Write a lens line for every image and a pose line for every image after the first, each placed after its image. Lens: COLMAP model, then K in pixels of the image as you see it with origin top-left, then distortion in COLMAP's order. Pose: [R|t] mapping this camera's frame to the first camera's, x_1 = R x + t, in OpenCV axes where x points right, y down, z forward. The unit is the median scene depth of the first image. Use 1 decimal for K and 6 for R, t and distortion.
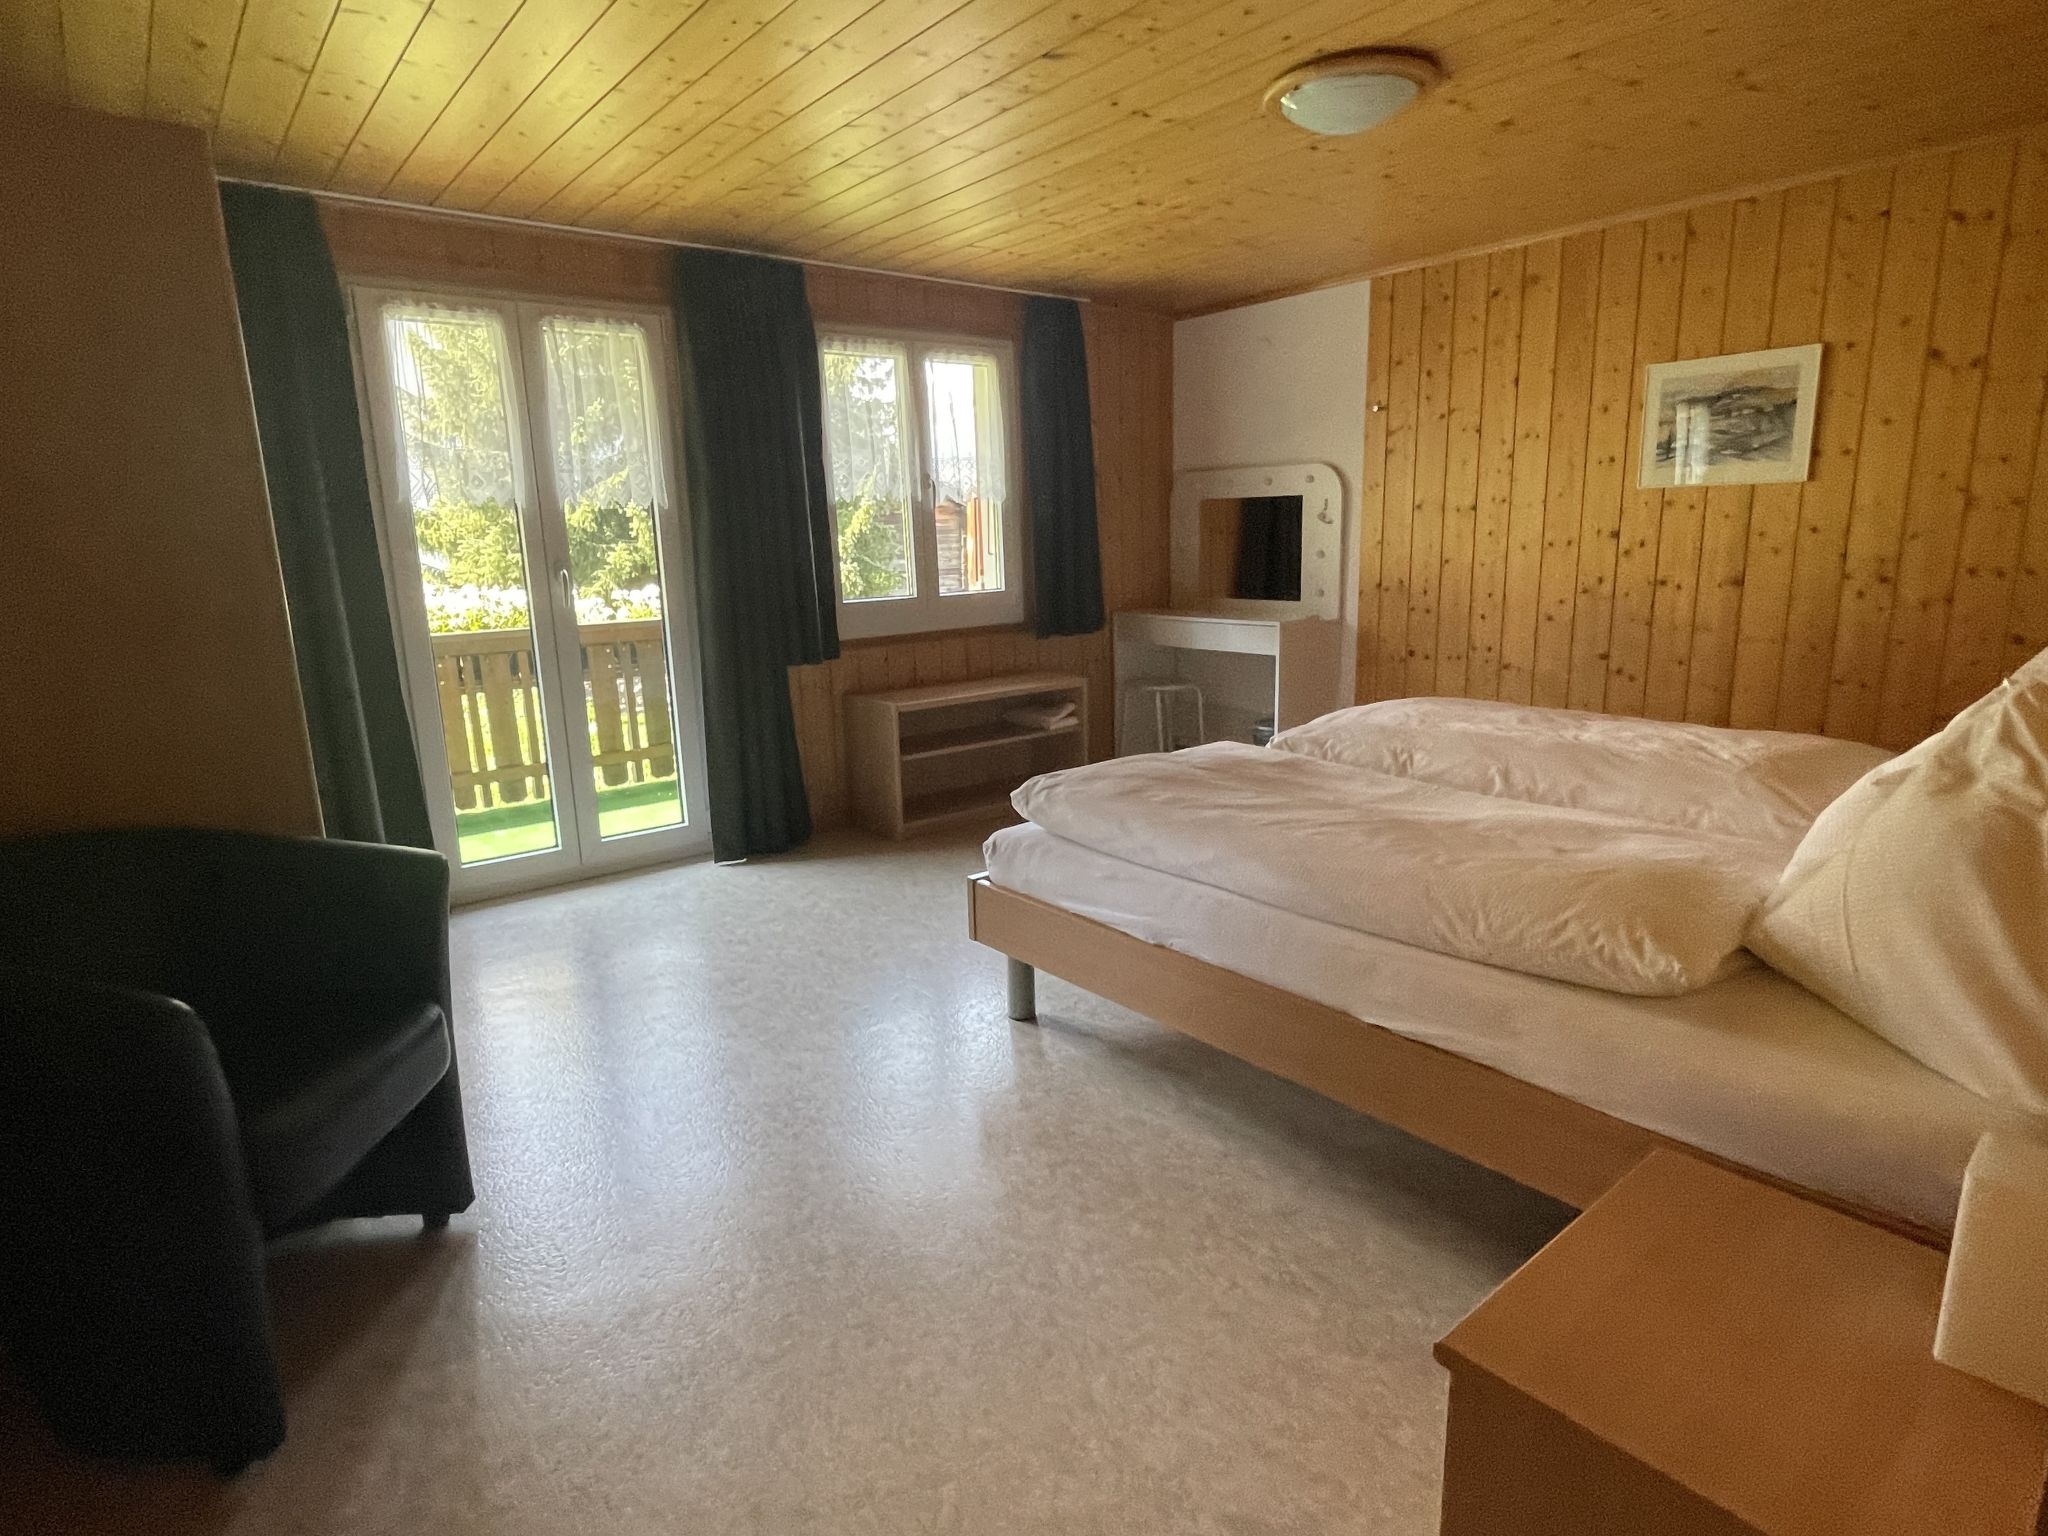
lens RADIAL K [[1119.4, 0, 1024.0], [0, 1119.4, 768.0], [0, 0, 1]] dist [-0.004550, -0.001174]
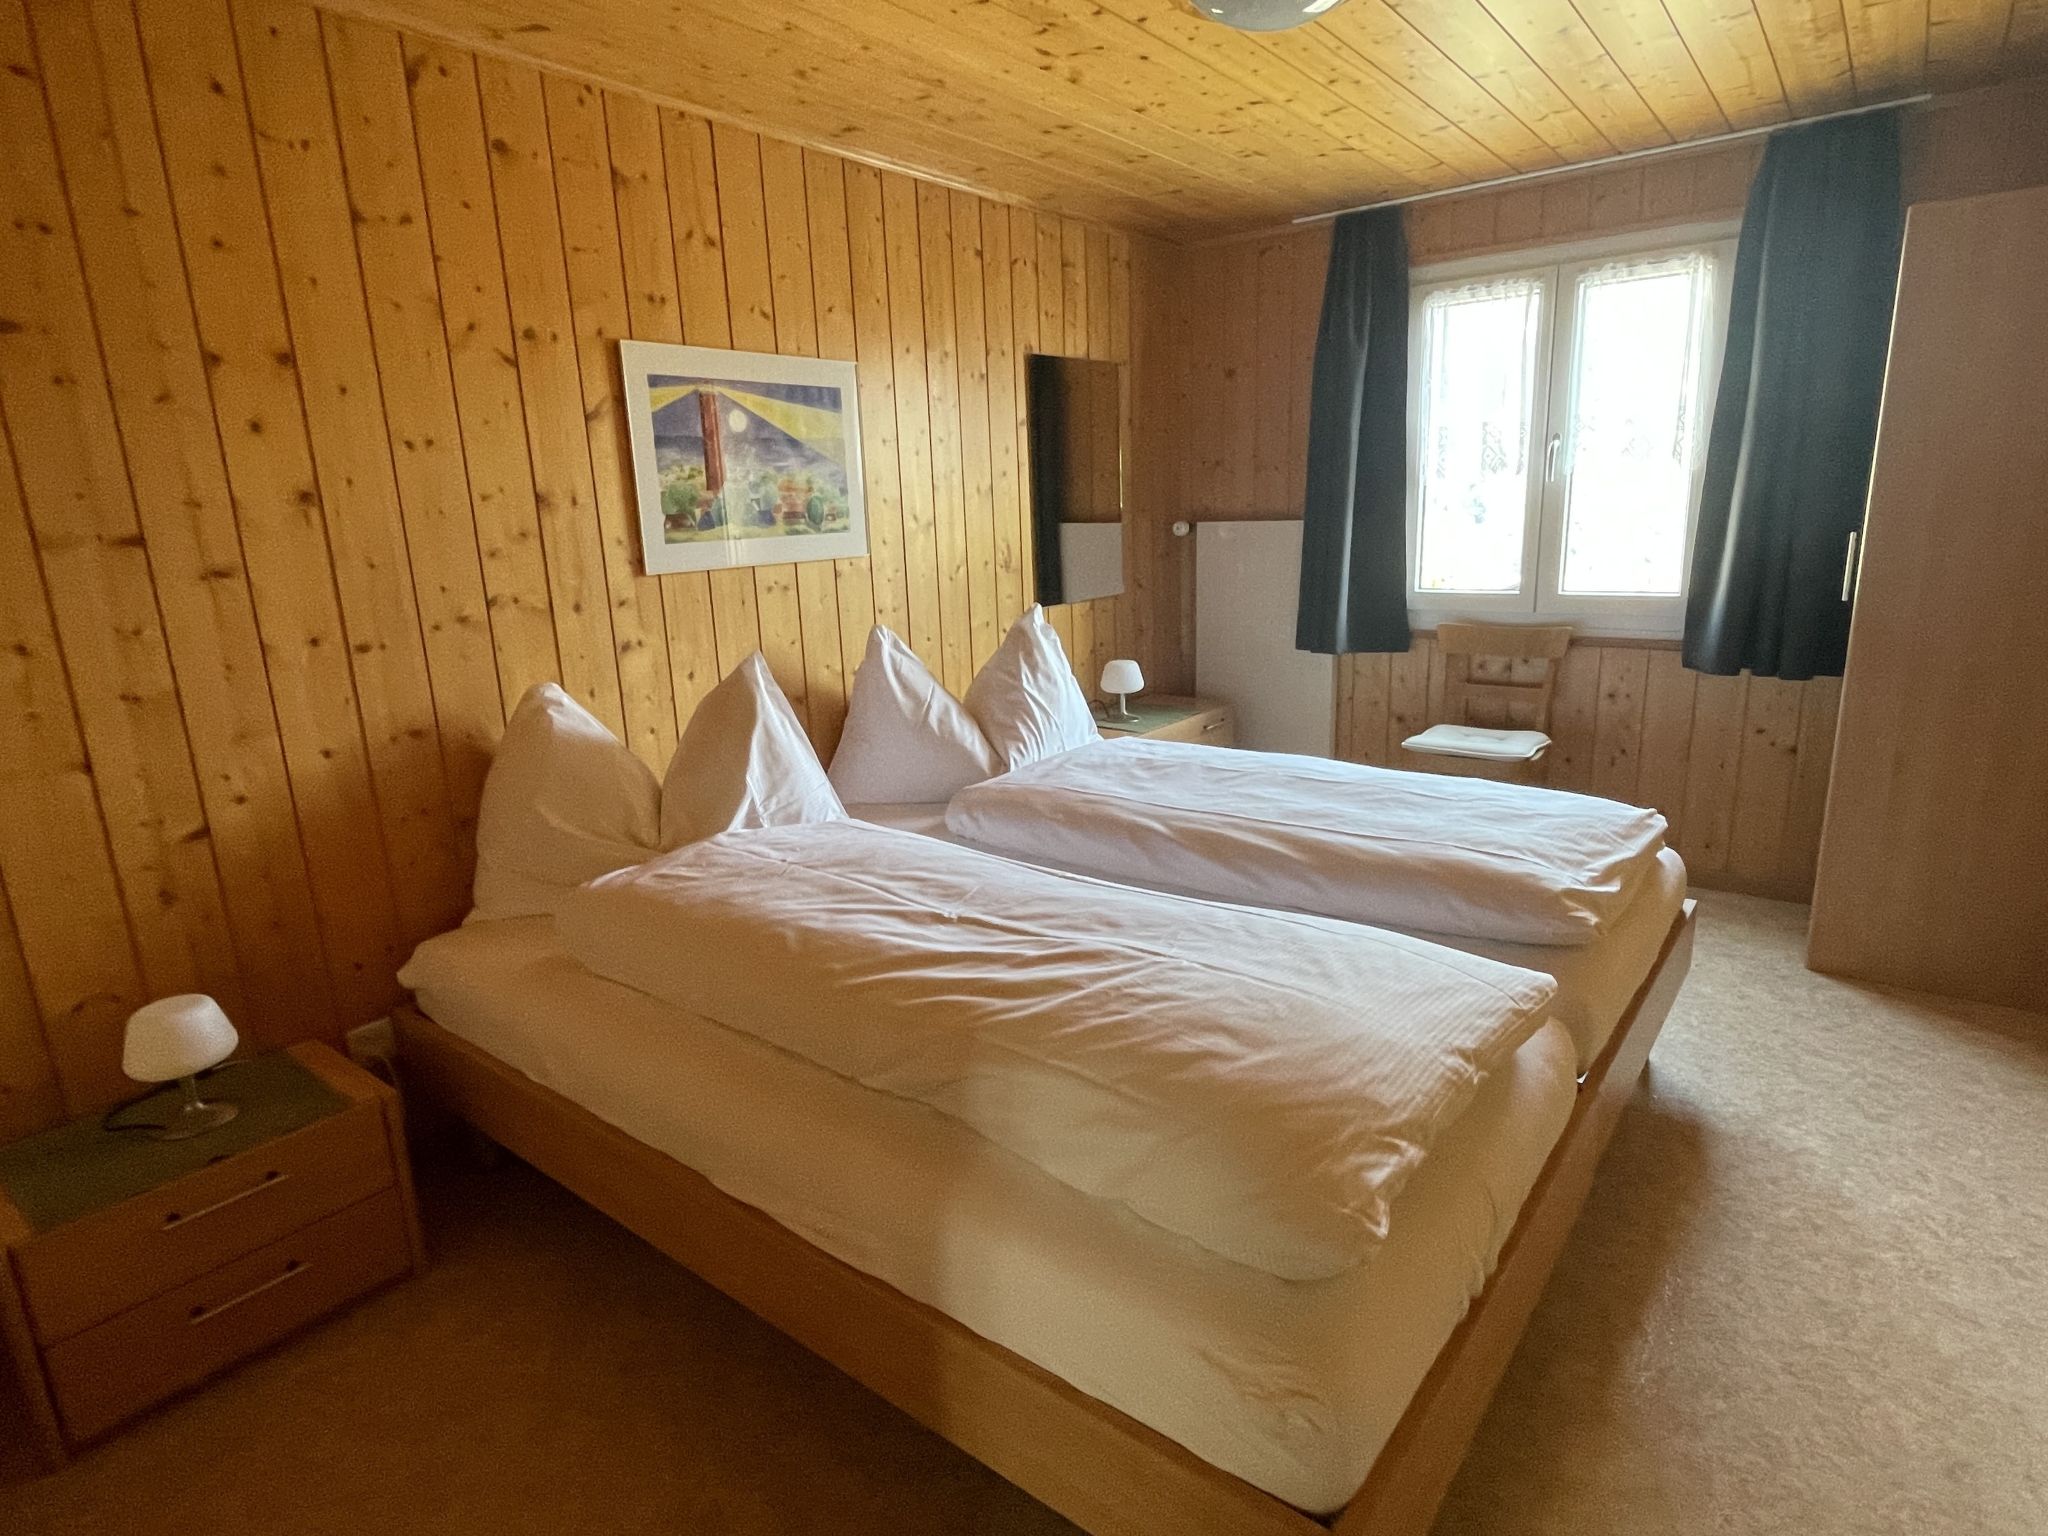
lens RADIAL K [[1119.4, 0, 1024.0], [0, 1119.4, 768.0], [0, 0, 1]] dist [-0.004550, -0.001174]
pose [[0.230050, 0.234184, -0.944582, 0.613694], [-0.202175, 0.960939, 0.189000, -0.112106], [0.951946, 0.147491, 0.268410, 0.482518]]
